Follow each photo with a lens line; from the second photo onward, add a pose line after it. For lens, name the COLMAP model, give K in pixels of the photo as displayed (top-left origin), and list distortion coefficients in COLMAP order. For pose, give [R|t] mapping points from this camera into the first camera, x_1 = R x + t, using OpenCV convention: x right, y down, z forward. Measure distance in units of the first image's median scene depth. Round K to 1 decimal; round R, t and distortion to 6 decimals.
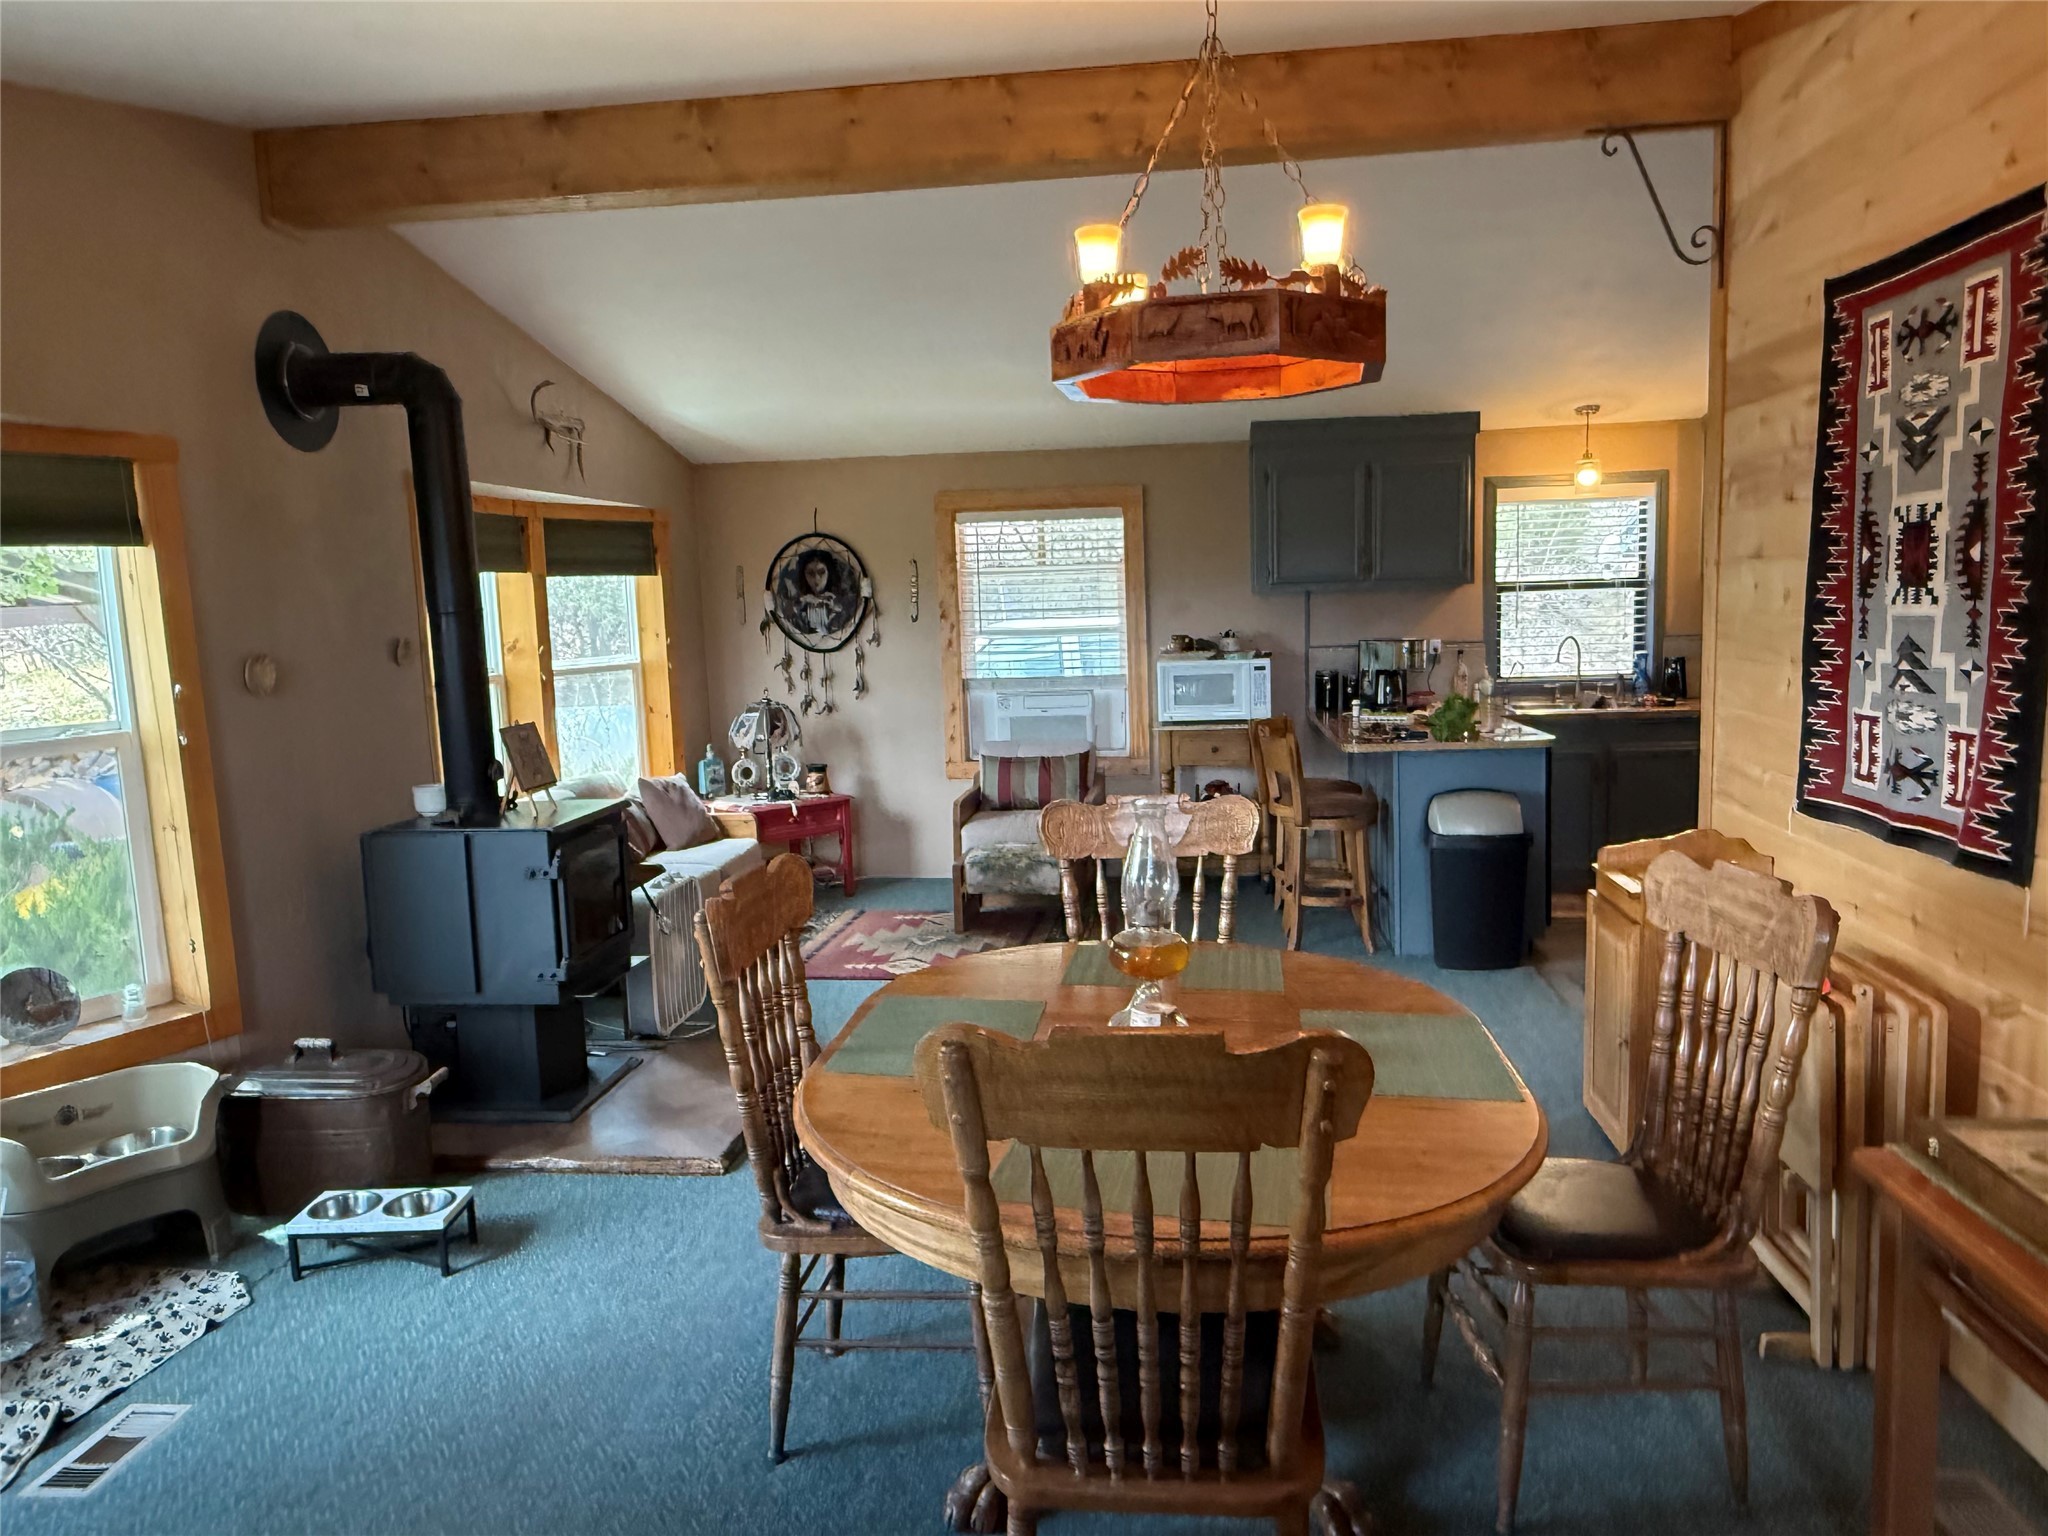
lens RADIAL K [[1411.8, 0, 1029.5], [0, 1411.8, 762.6], [0, 0, 1]] dist [0.044109, 0.000741]
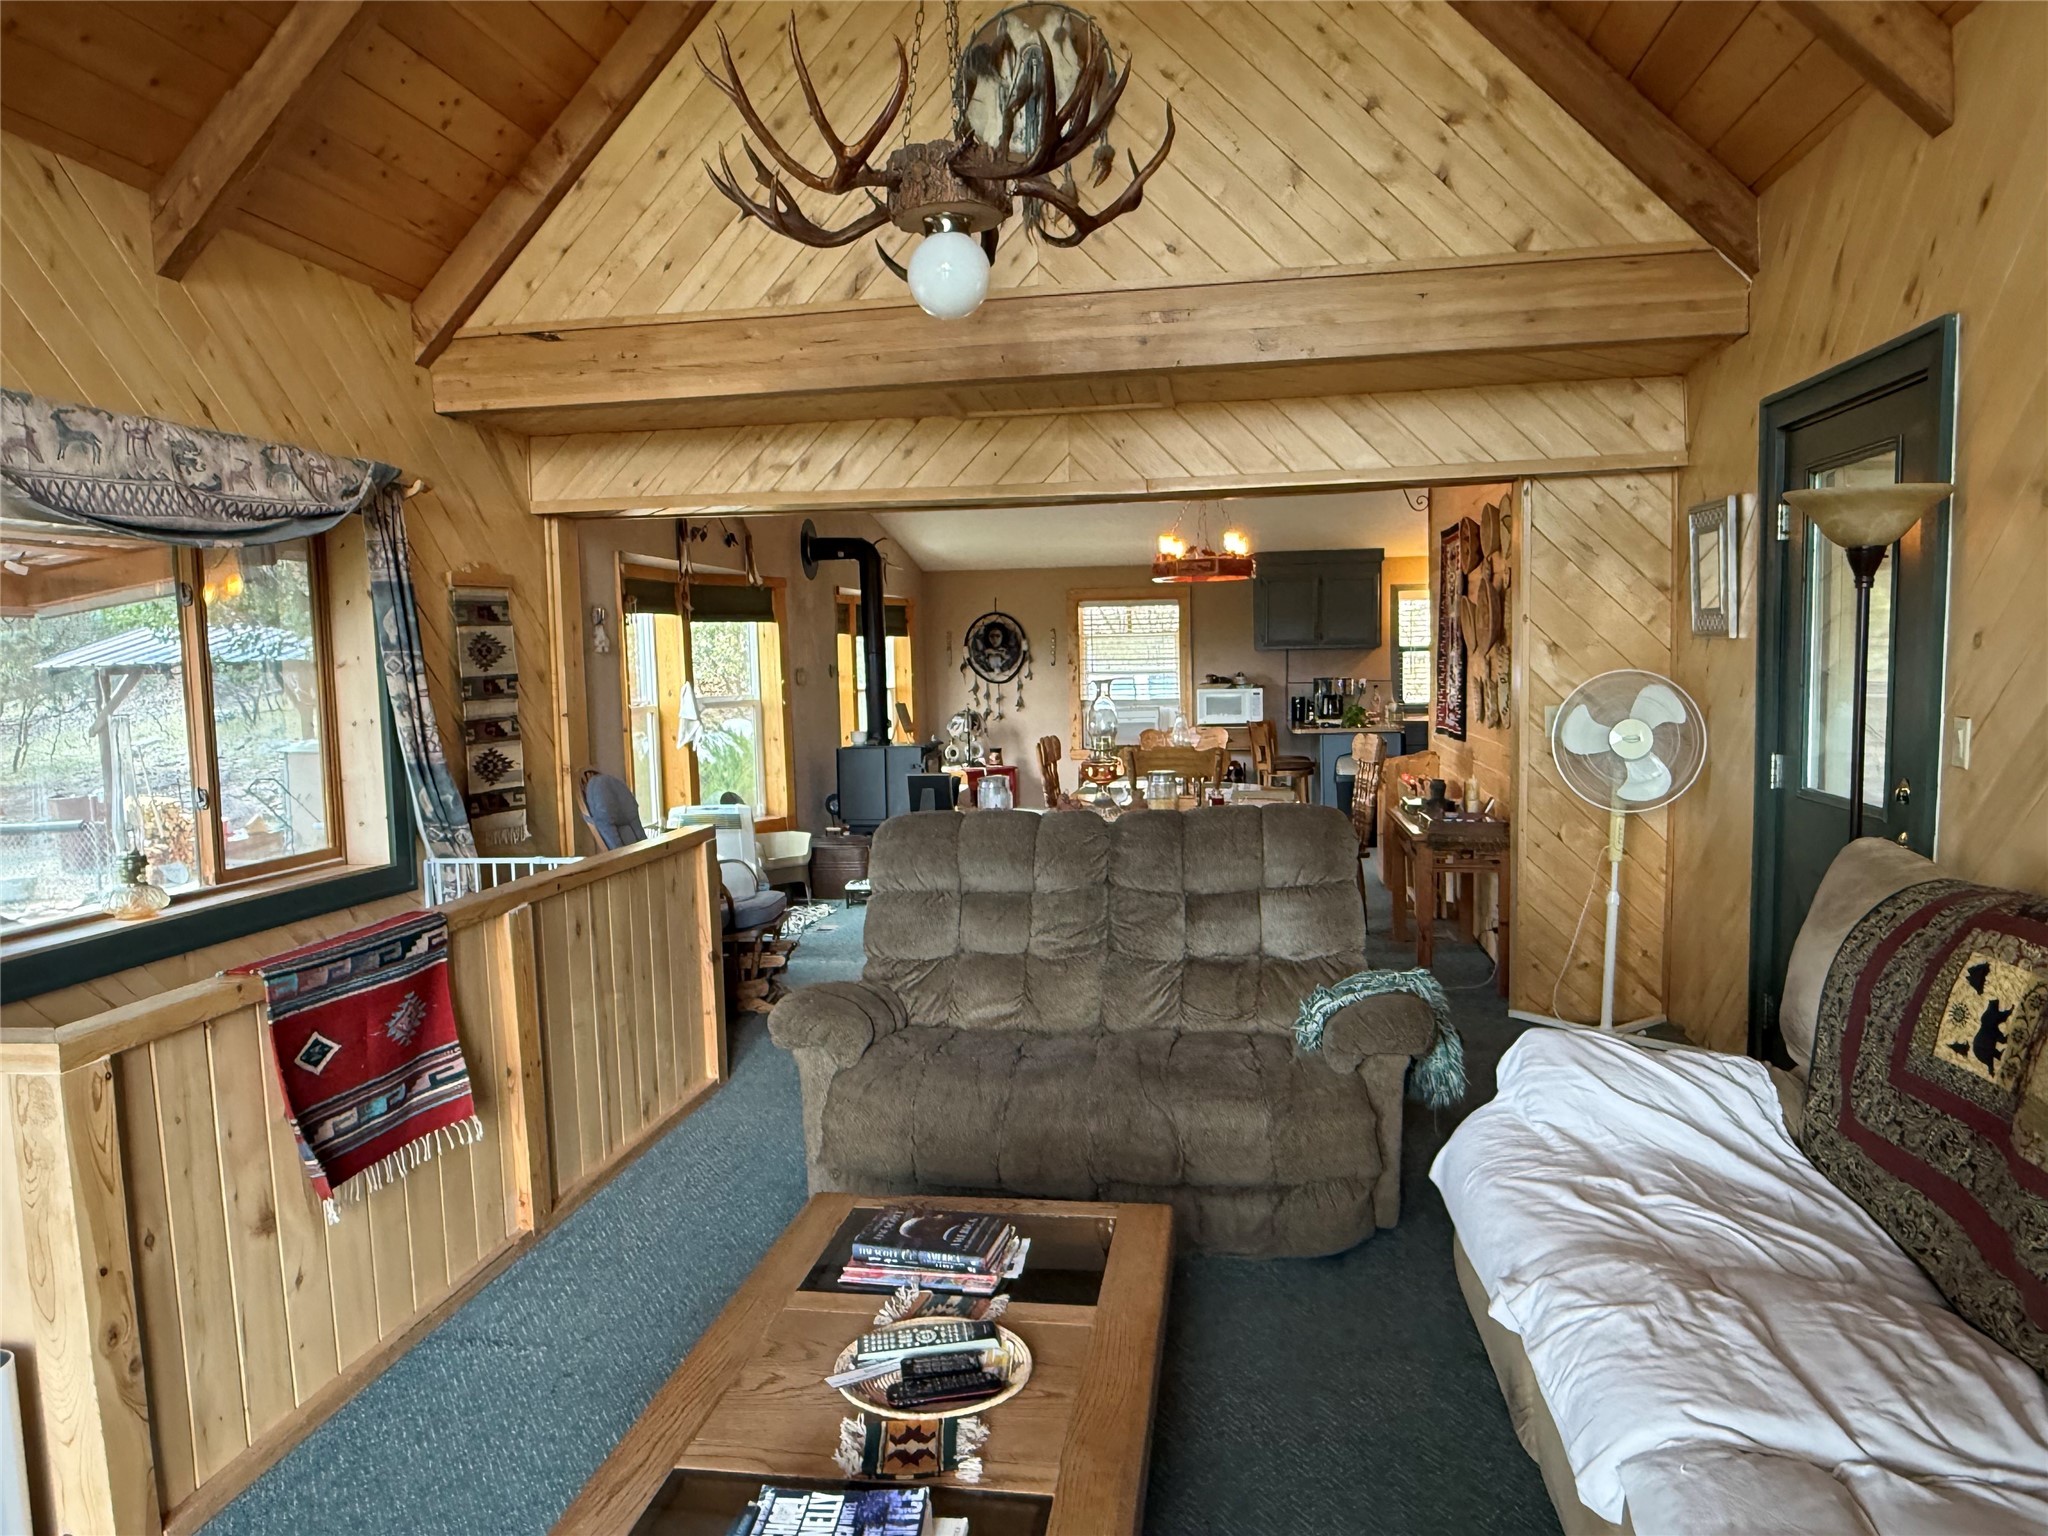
lens RADIAL K [[1411.8, 0, 1020.1], [0, 1411.8, 786.8], [0, 0, 1]] dist [0.044109, 0.000741]
pose [[0.998730, 0.016267, -0.047692, -0.038612], [-0.017661, 0.999424, -0.028964, 0.095496], [0.047194, 0.029769, 0.998442, -0.686887]]
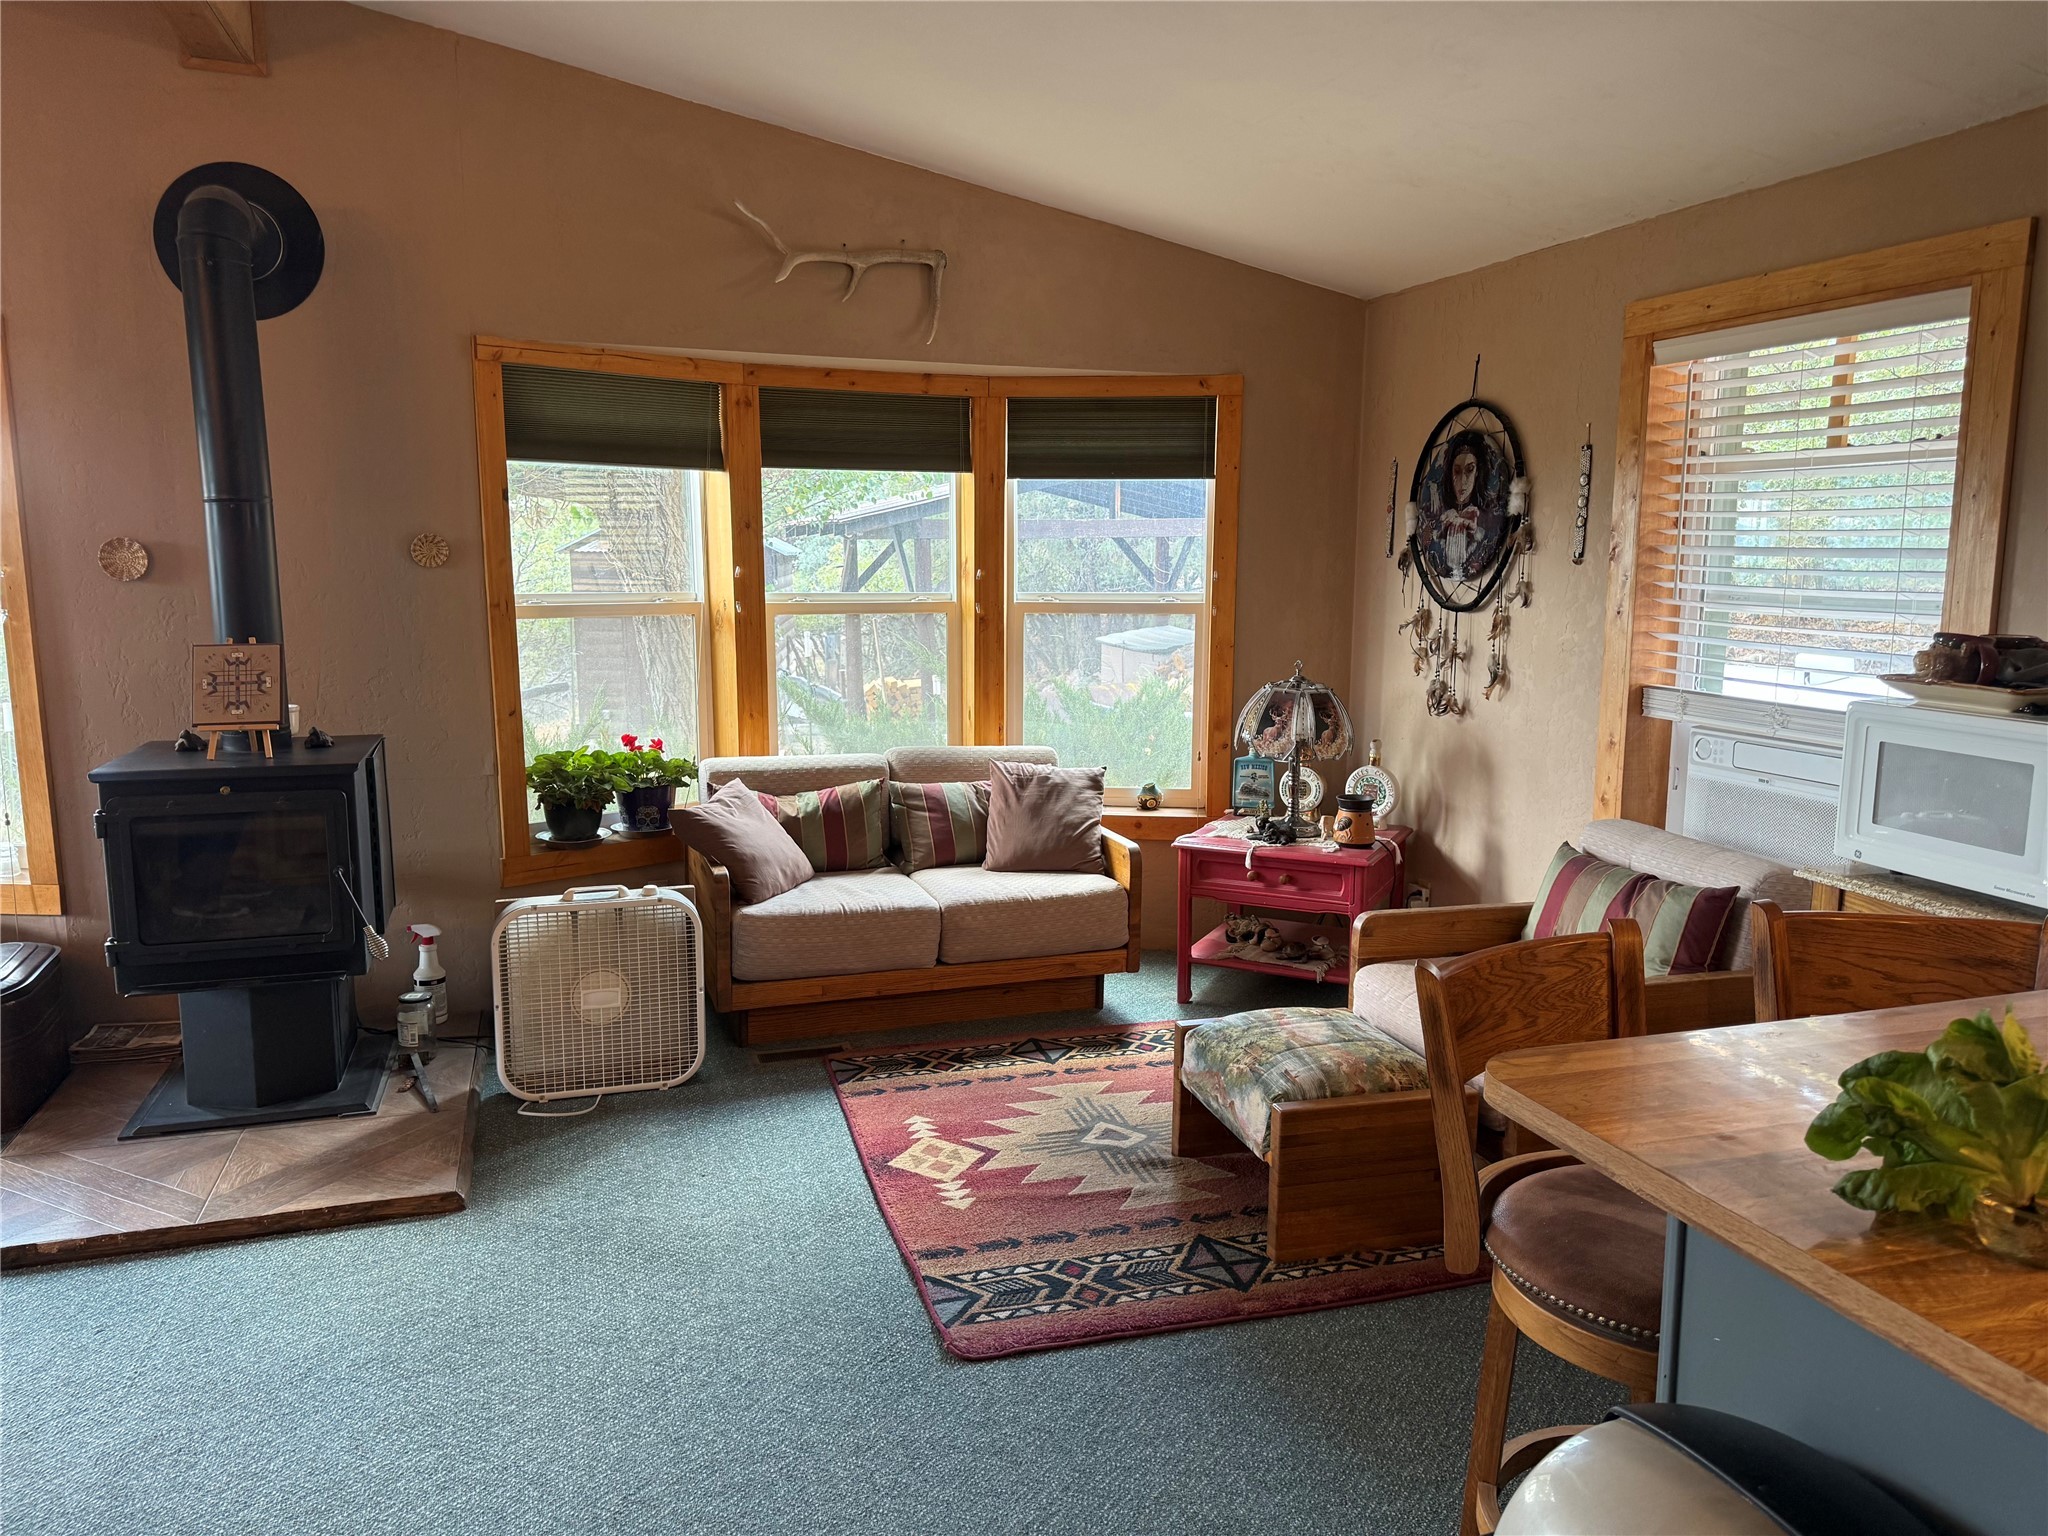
lens RADIAL K [[1411.8, 0, 1018.3], [0, 1411.8, 766.7], [0, 0, 1]] dist [0.044109, 0.000741]
pose [[0.405701, 0.172525, -0.897576, 0.319953], [-0.130457, 0.982900, 0.129959, -0.069032], [0.904648, 0.064371, 0.421270, 0.613693]]
